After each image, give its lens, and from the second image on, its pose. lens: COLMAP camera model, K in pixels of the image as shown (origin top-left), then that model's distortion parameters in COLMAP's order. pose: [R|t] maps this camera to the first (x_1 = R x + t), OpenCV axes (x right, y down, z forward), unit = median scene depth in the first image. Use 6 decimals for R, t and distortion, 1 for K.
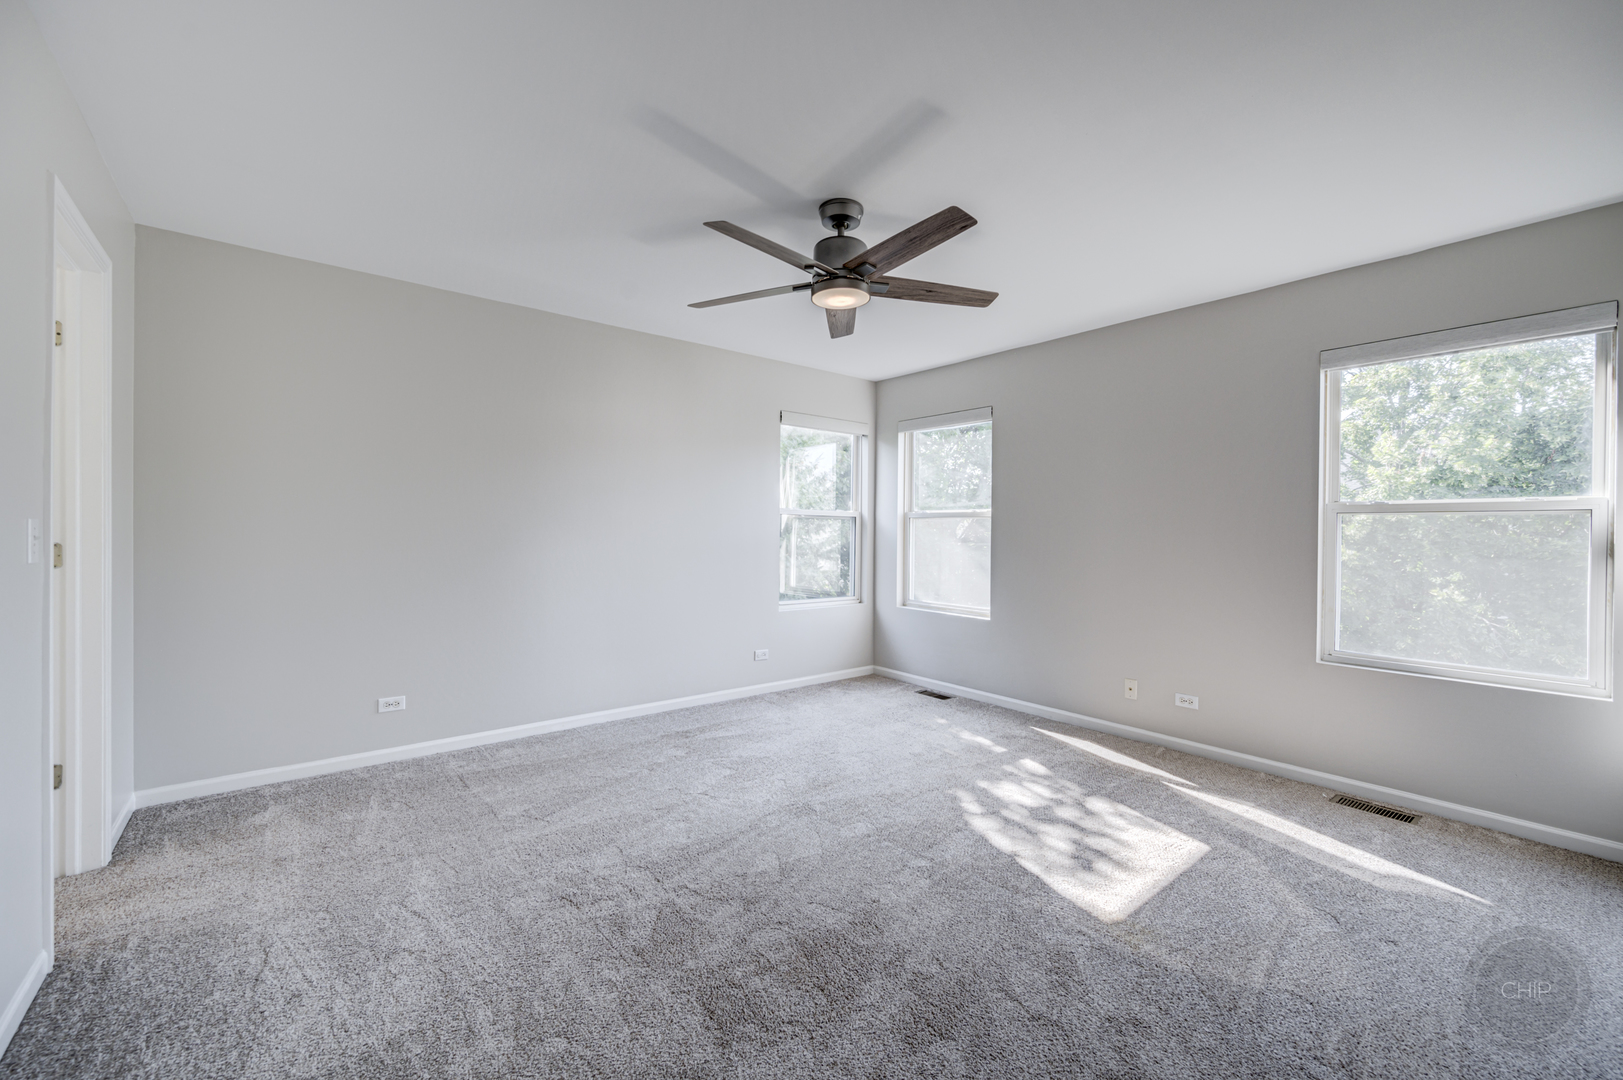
lens RADIAL K [[650.7, 0, 809.7], [0, 650.7, 543.3], [0, 0, 1]] dist [-0.002893, 0.000363]
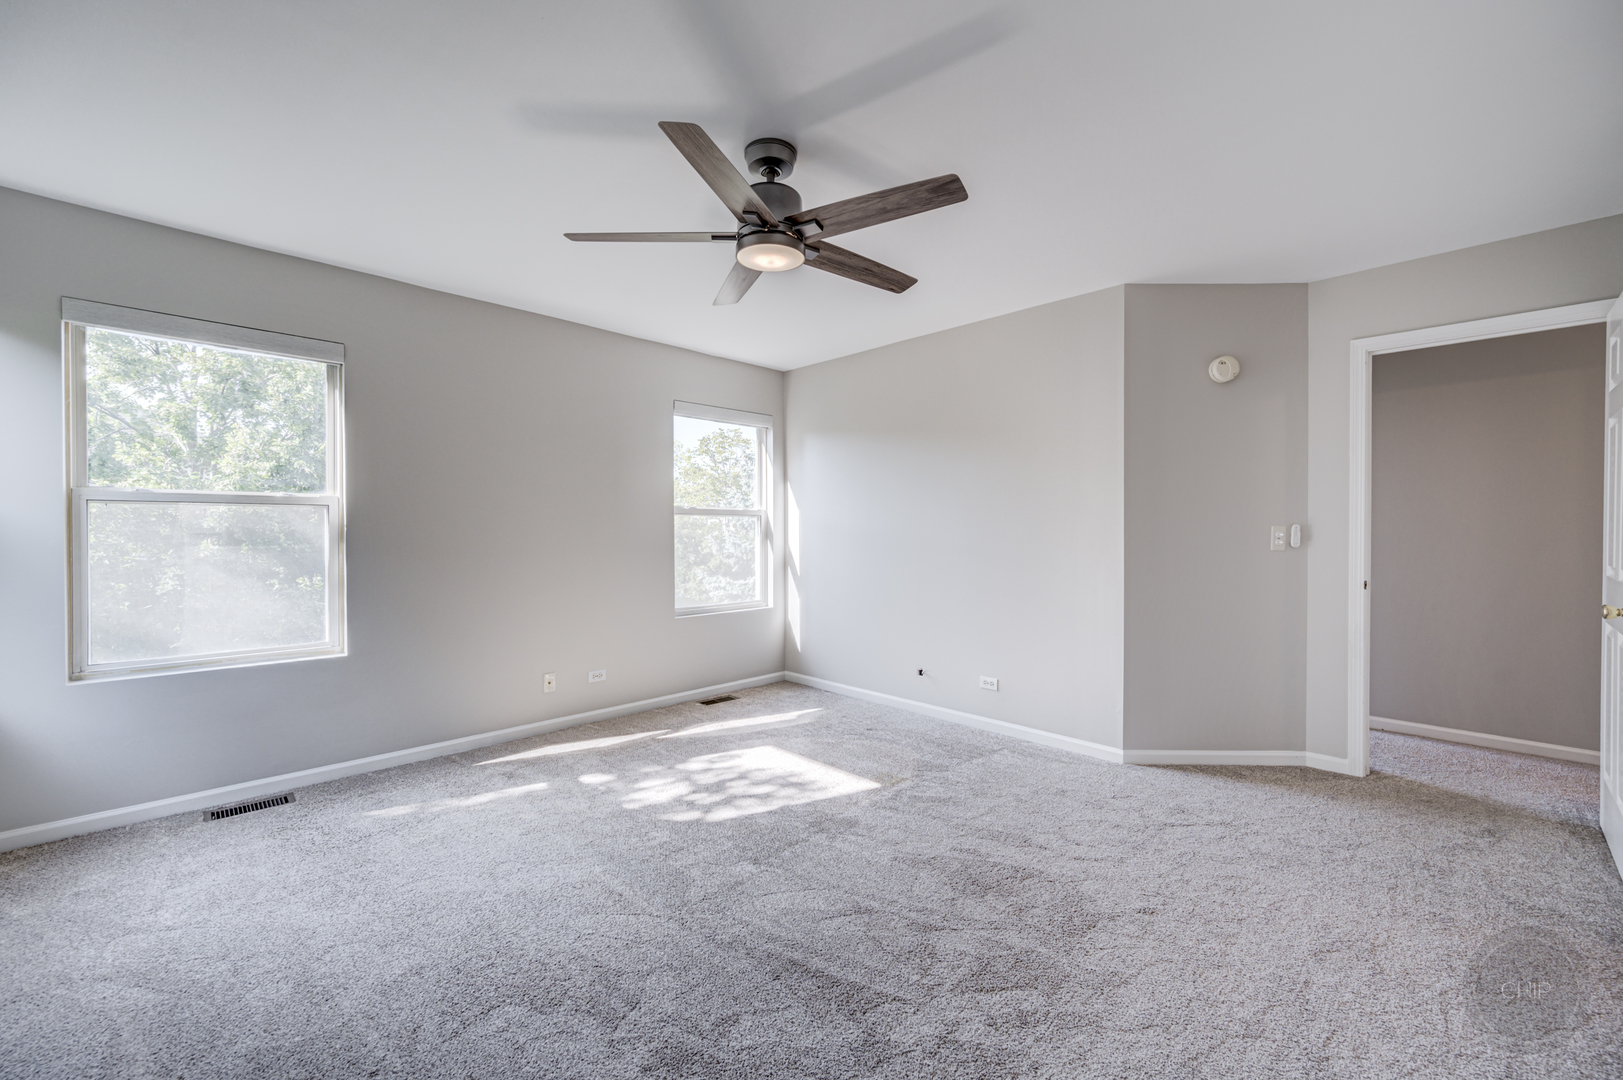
lens RADIAL K [[650.7, 0, 823.1], [0, 650.7, 528.6], [0, 0, 1]] dist [-0.002893, 0.000363]
pose [[-0.093457, -0.013379, 0.995533, -0.667145], [0.022811, 0.999618, 0.015575, -0.023924], [-0.995362, 0.024164, -0.093116, 0.819714]]
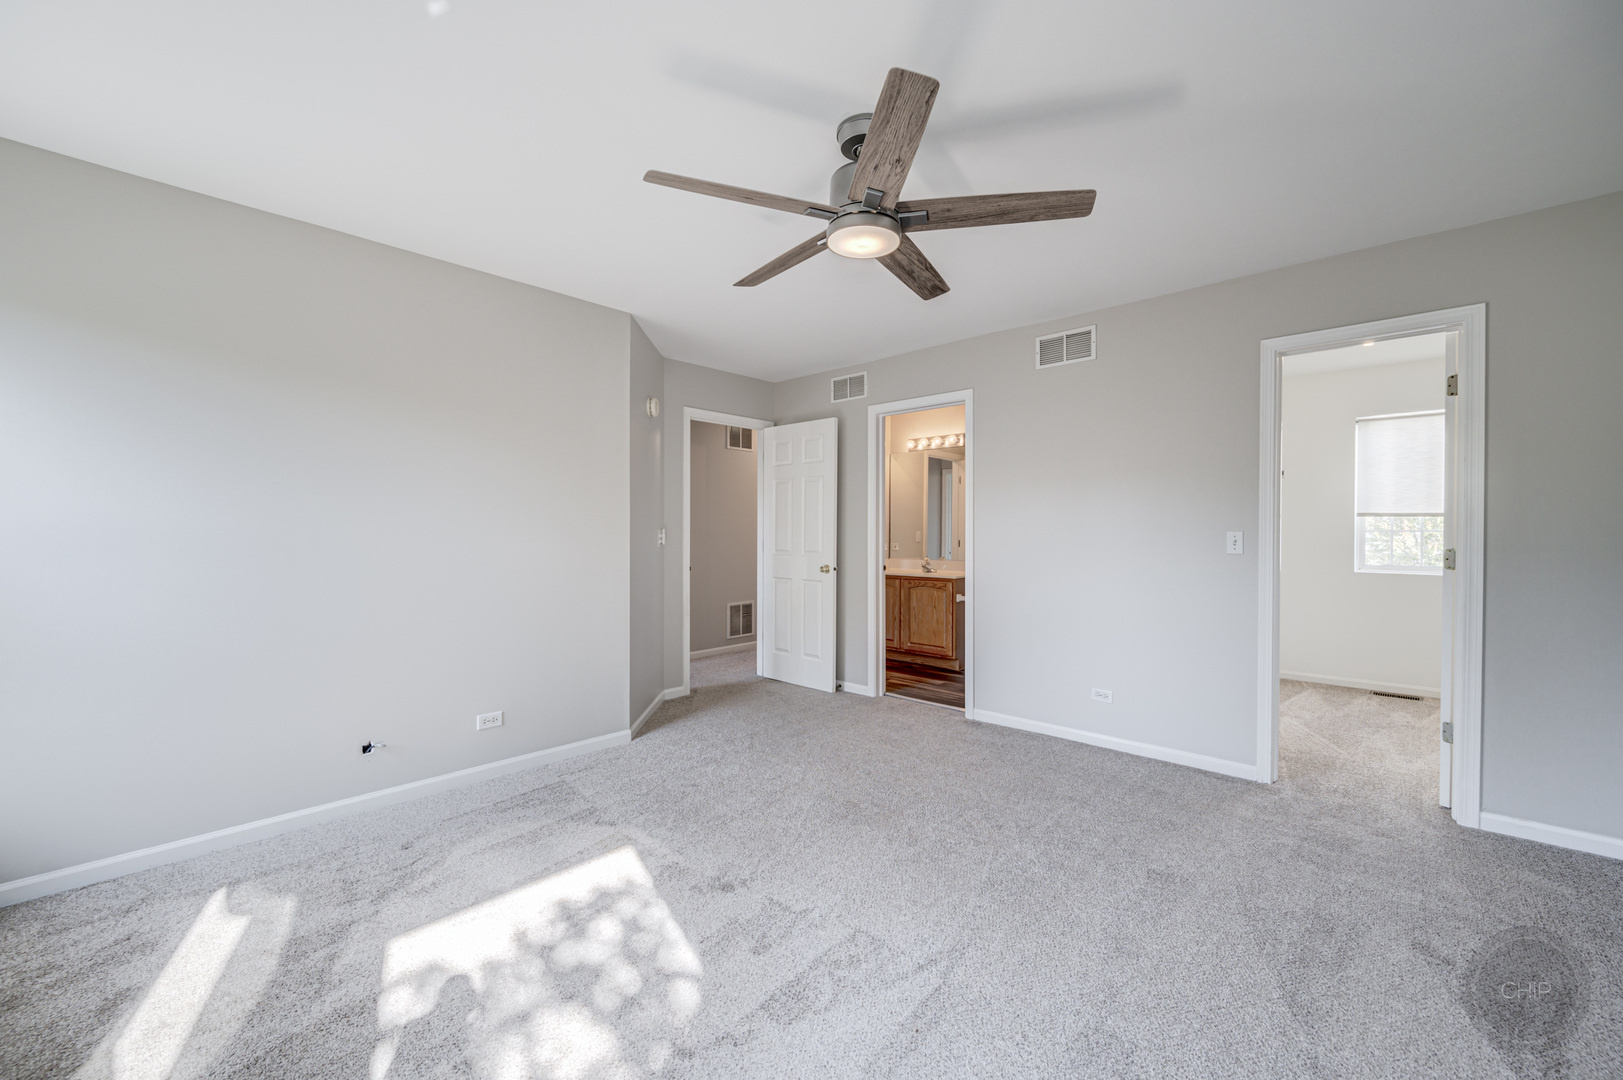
lens RADIAL K [[650.7, 0, 826.9], [0, 650.7, 534.7], [0, 0, 1]] dist [-0.002893, 0.000363]
pose [[-0.988975, -0.015392, -0.147278, 0.199159], [-0.018952, 0.999560, 0.022801, -0.020306], [0.146863, 0.025341, -0.988832, 1.477884]]
